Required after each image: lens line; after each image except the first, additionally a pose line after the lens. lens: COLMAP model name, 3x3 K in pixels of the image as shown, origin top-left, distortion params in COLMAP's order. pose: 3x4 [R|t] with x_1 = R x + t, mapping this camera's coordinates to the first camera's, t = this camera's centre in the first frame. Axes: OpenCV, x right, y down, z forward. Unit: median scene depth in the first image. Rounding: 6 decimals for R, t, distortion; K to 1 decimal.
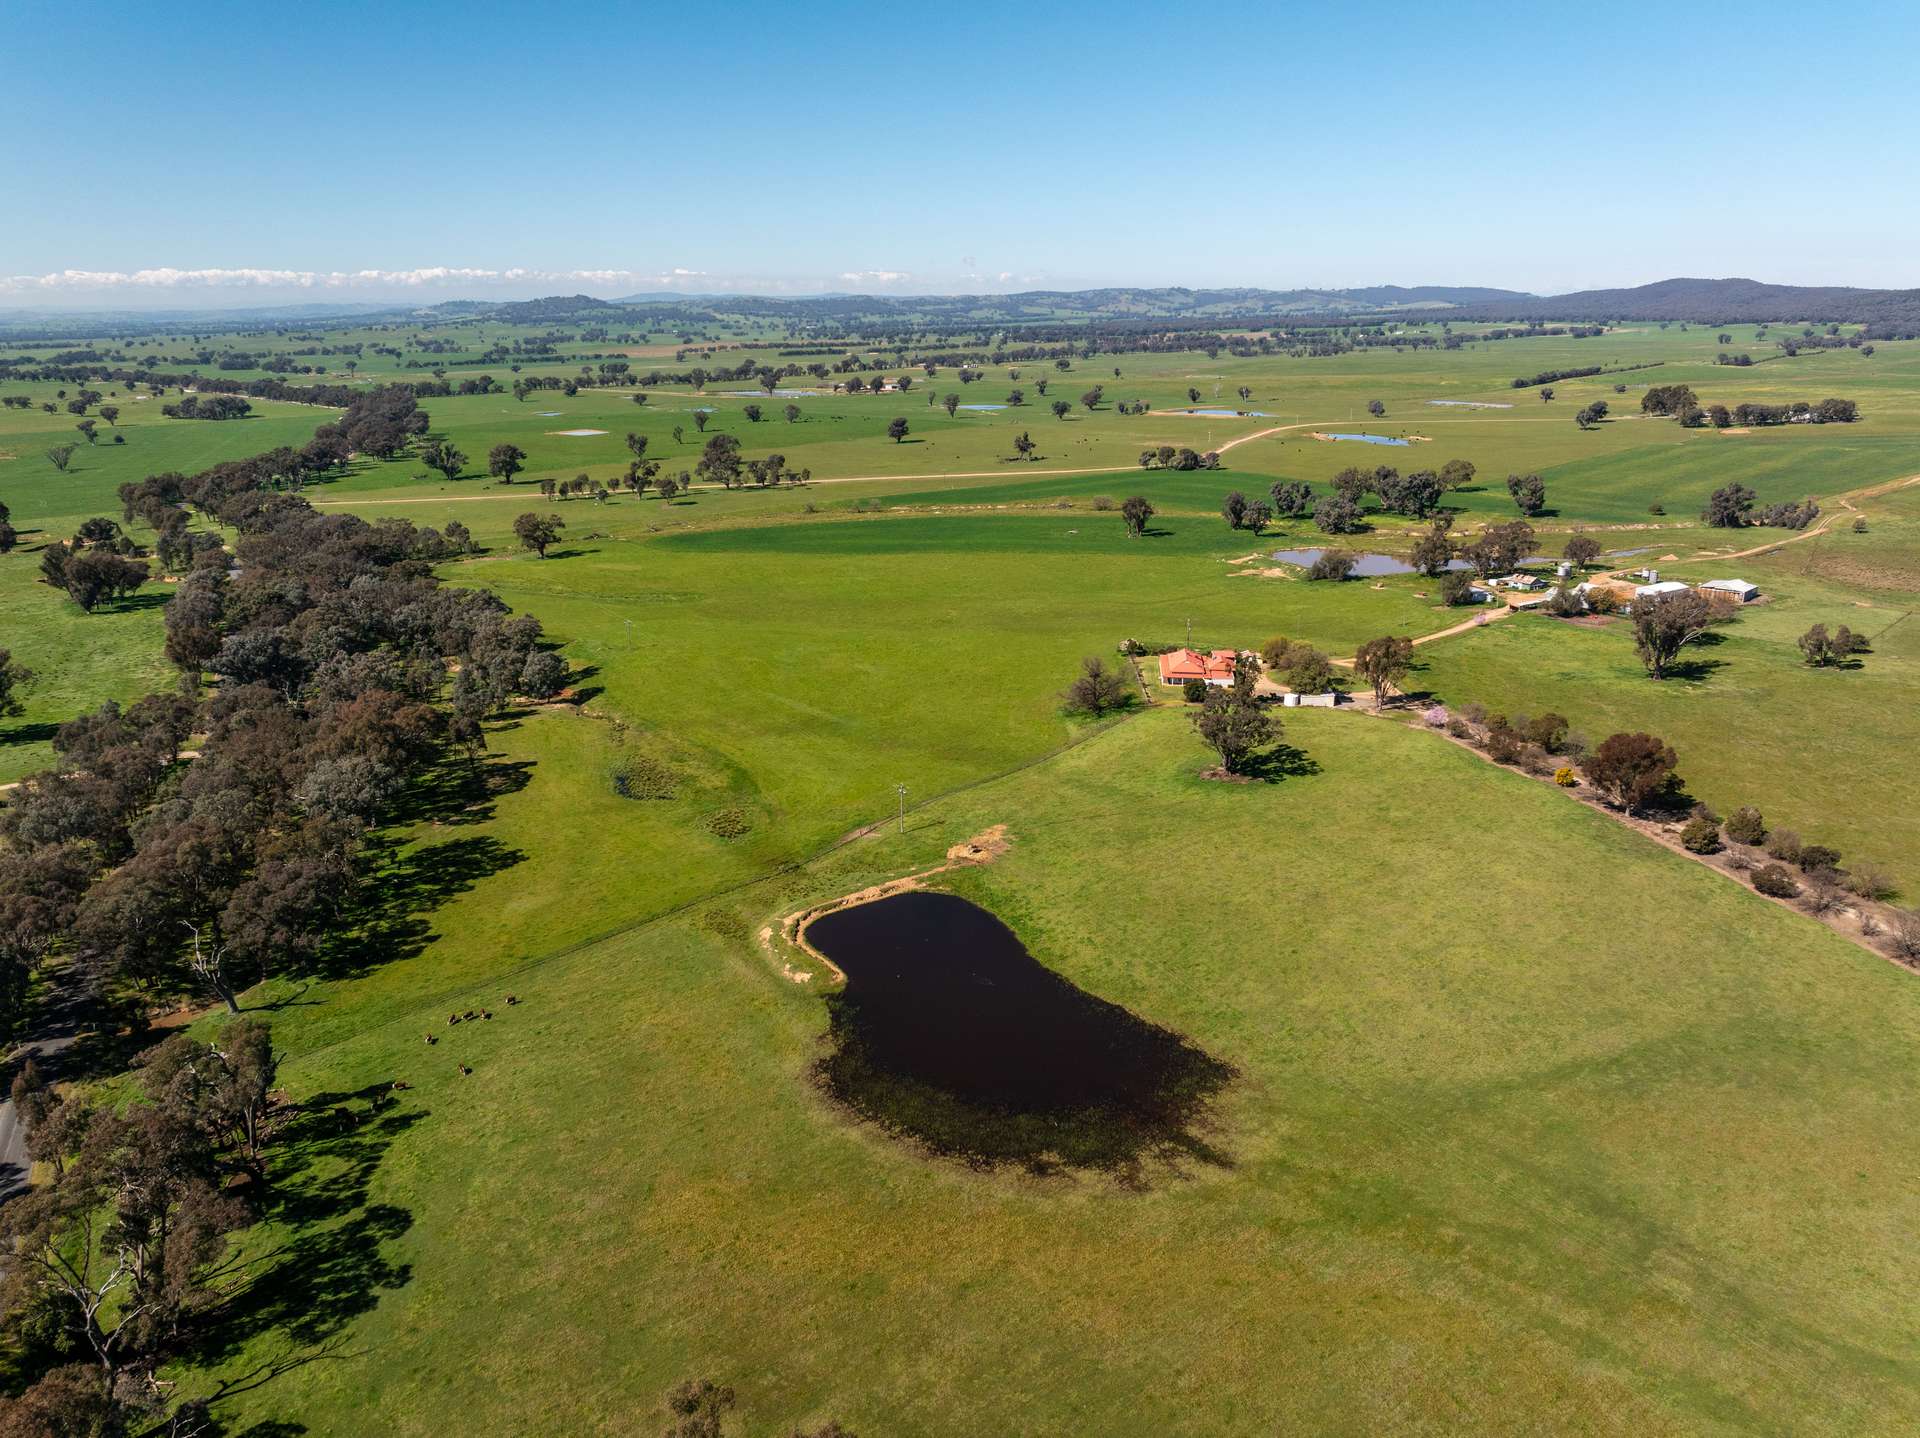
lens RADIAL K [[1344.8, 0, 957.3], [0, 1344.8, 718.7], [0, 0, 1]] dist [-0.028289, -0.003701]
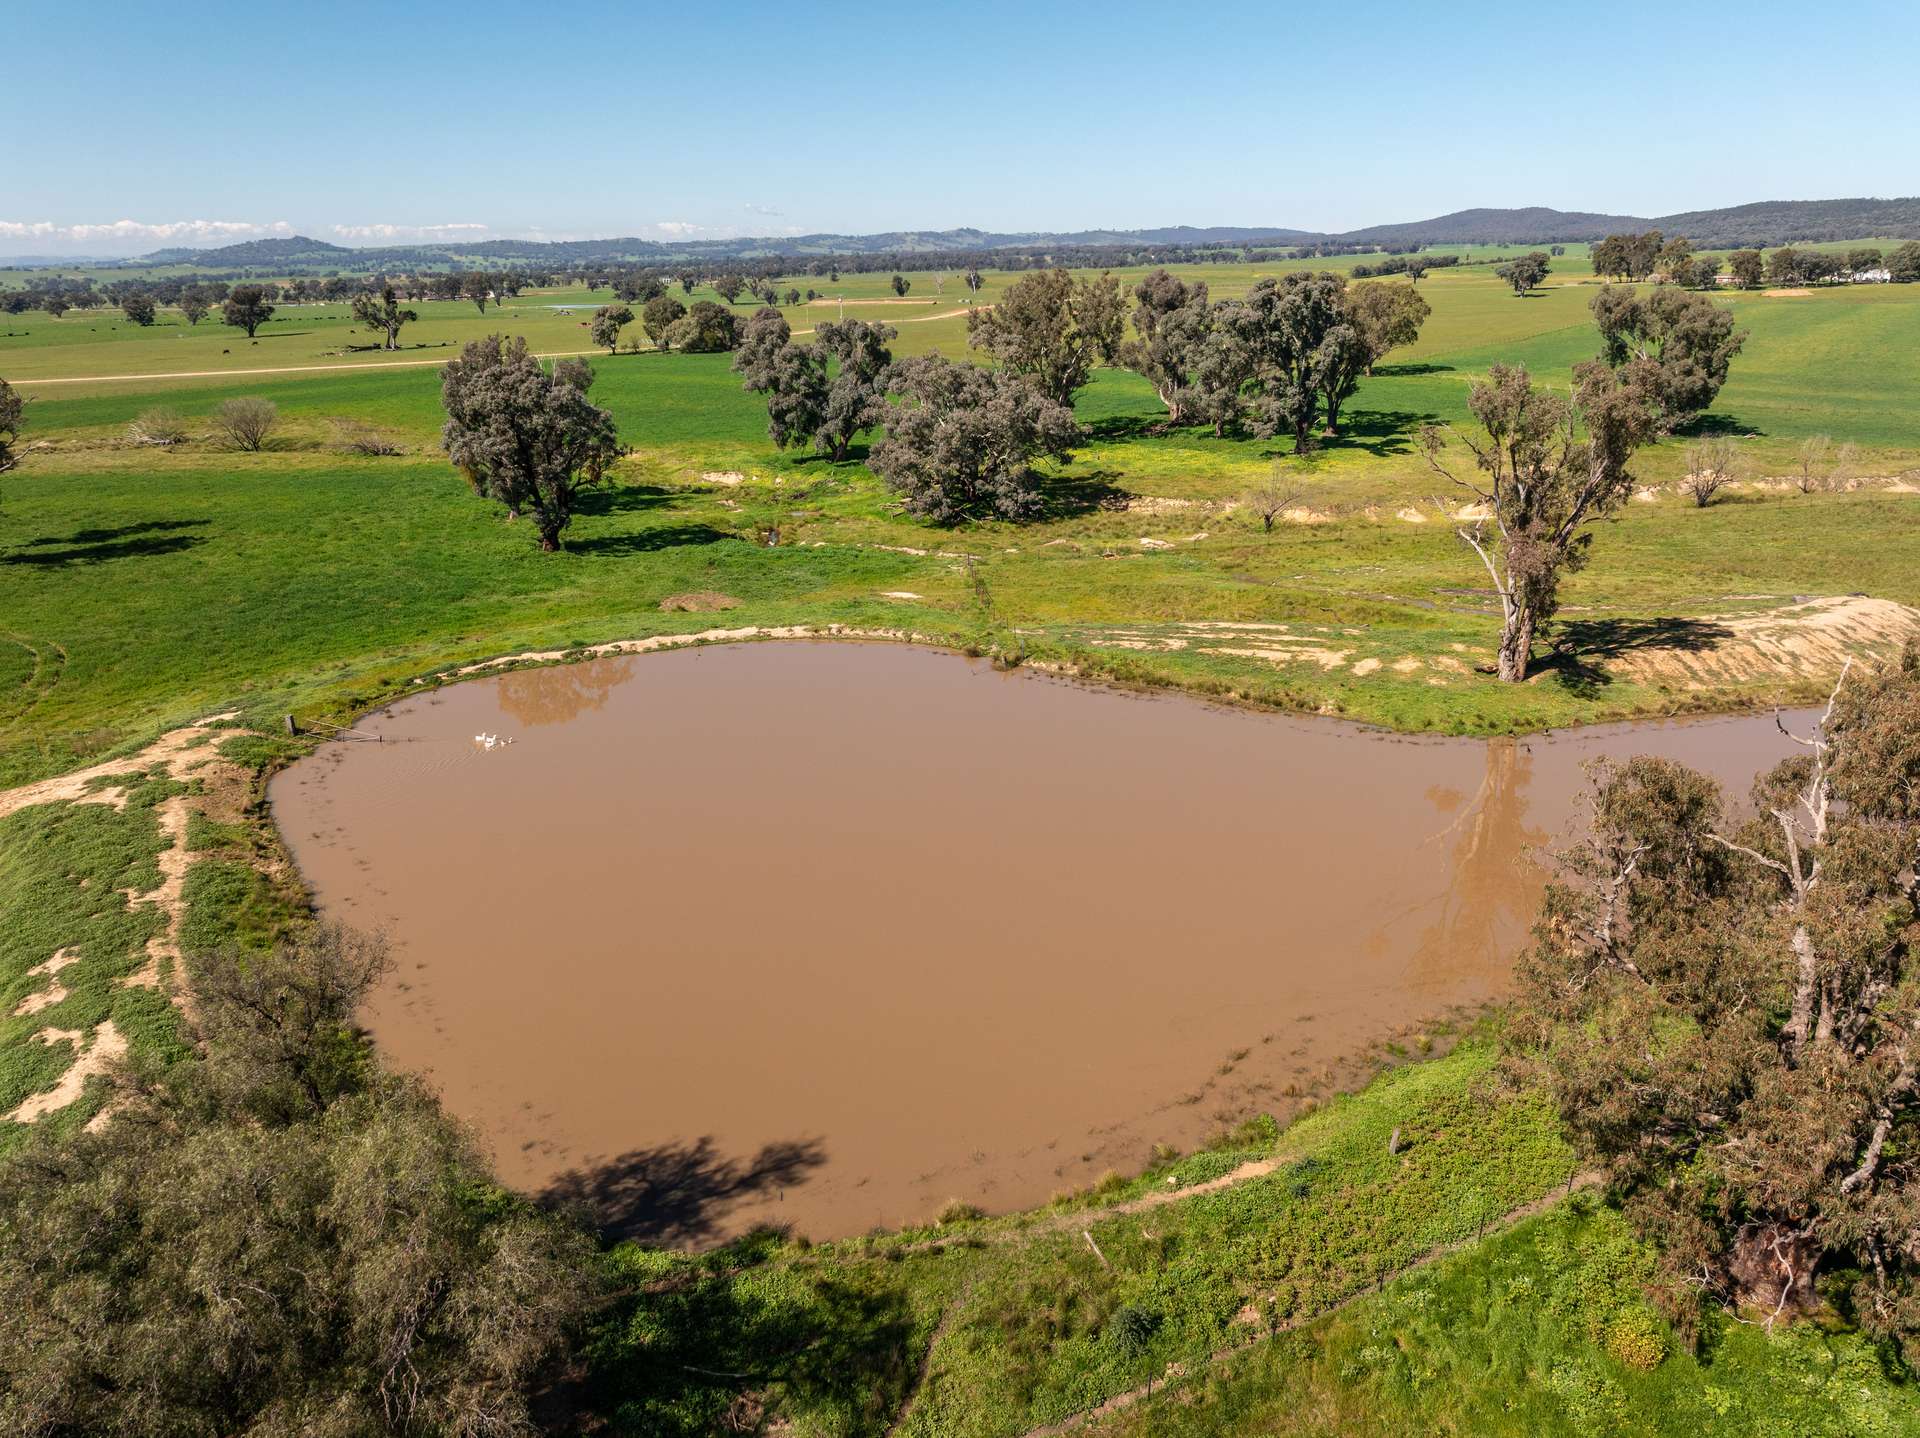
lens RADIAL K [[1344.8, 0, 962.1], [0, 1344.8, 719.0], [0, 0, 1]] dist [-0.028289, -0.003701]
pose [[0.989694, -0.047125, 0.135225, 0.236106], [0.042870, 0.998495, 0.034215, -0.106050], [-0.136634, -0.028065, 0.990224, 0.730383]]
